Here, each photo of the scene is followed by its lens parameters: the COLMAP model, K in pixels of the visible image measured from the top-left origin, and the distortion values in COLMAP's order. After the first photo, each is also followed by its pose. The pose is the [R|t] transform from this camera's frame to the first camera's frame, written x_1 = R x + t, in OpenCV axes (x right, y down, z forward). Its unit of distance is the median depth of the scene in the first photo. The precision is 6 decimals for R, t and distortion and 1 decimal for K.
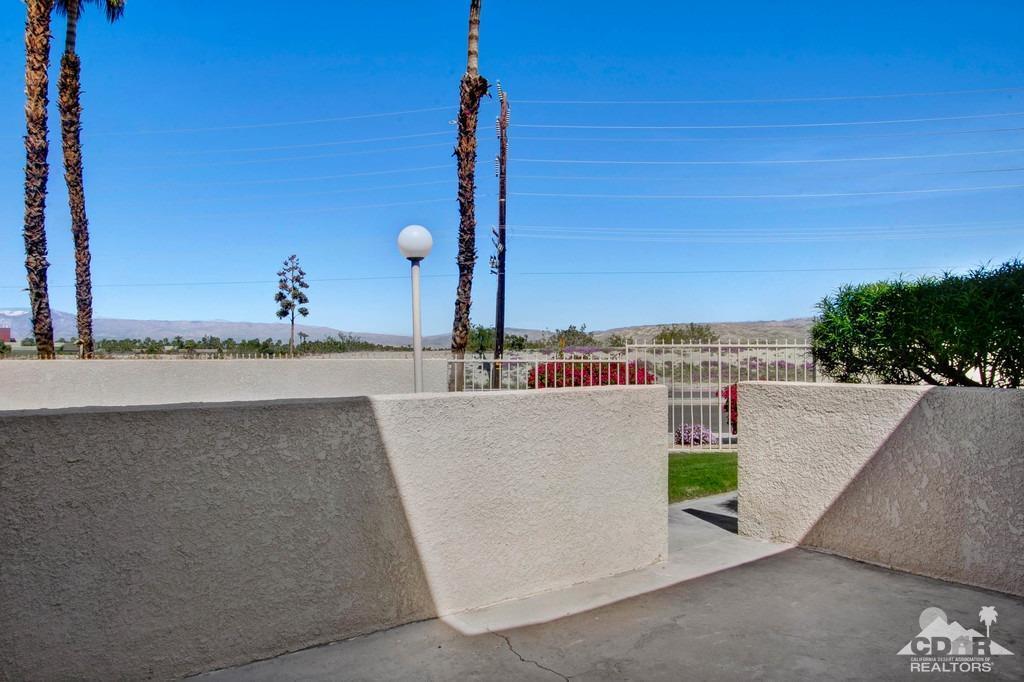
lens RADIAL K [[648.0, 0, 530.0], [0, 648.0, 358.4], [0, 0, 1]] dist [-0.006362, 0.007997]
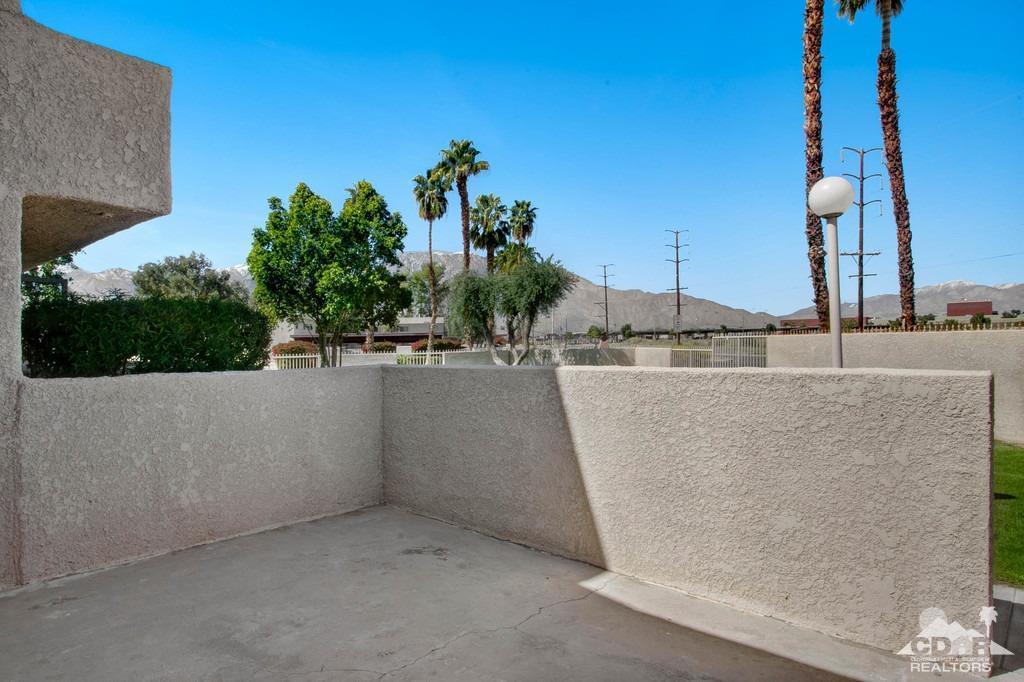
lens RADIAL K [[648.0, 0, 520.8], [0, 648.0, 353.0], [0, 0, 1]] dist [-0.006362, 0.007997]
pose [[0.213896, 0.015710, -0.976730, 0.239749], [0.019423, 0.999605, 0.020331, 0.001639], [0.976663, -0.023320, 0.213506, 0.168880]]
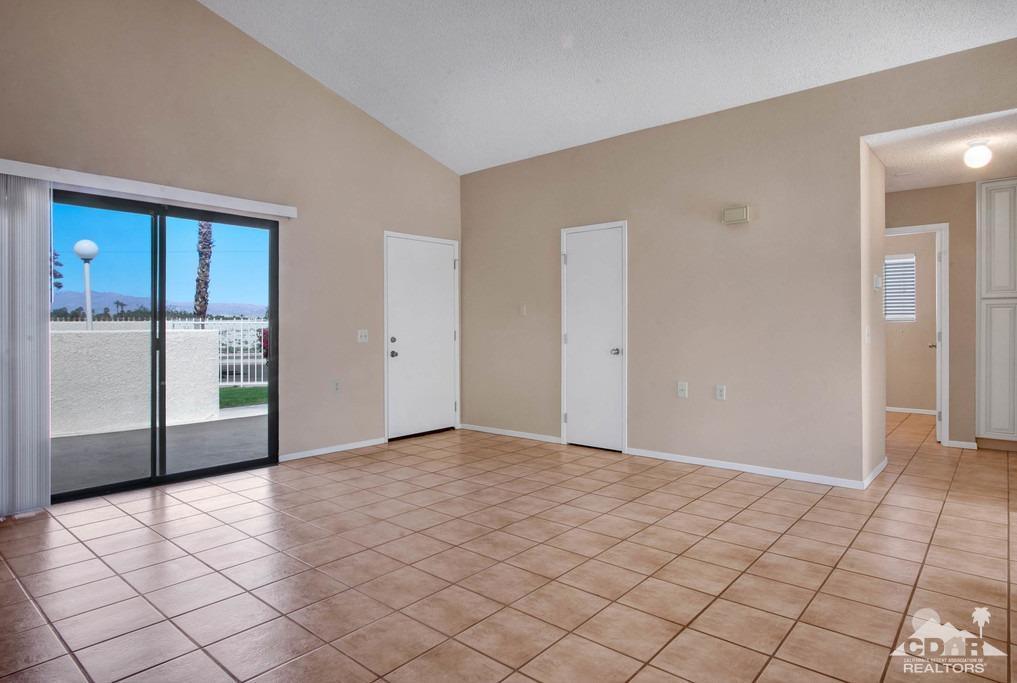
lens RADIAL K [[573.1, 0, 516.8], [0, 573.1, 334.1], [0, 0, 1]] dist [-0.001838, -0.002925]
pose [[0.963752, -0.005397, 0.266745, 0.219357], [0.002157, 0.999920, 0.012439, 0.012384], [-0.266791, -0.011413, 0.963687, -0.326204]]
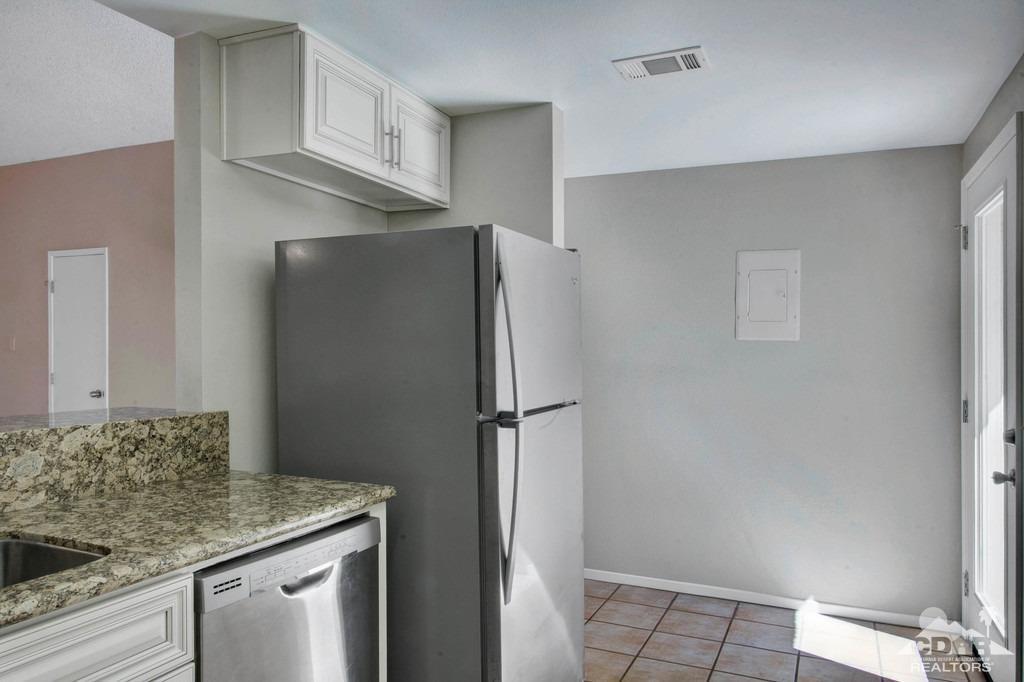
lens RADIAL K [[727.3, 0, 511.4], [0, 727.3, 349.7], [0, 0, 1]] dist [0.011482, 0.003048]
pose [[0.846640, 0.011364, 0.532045, 0.356580], [-0.011863, 0.999927, -0.002479, 0.001191], [-0.532034, -0.004213, 0.846712, -0.466391]]
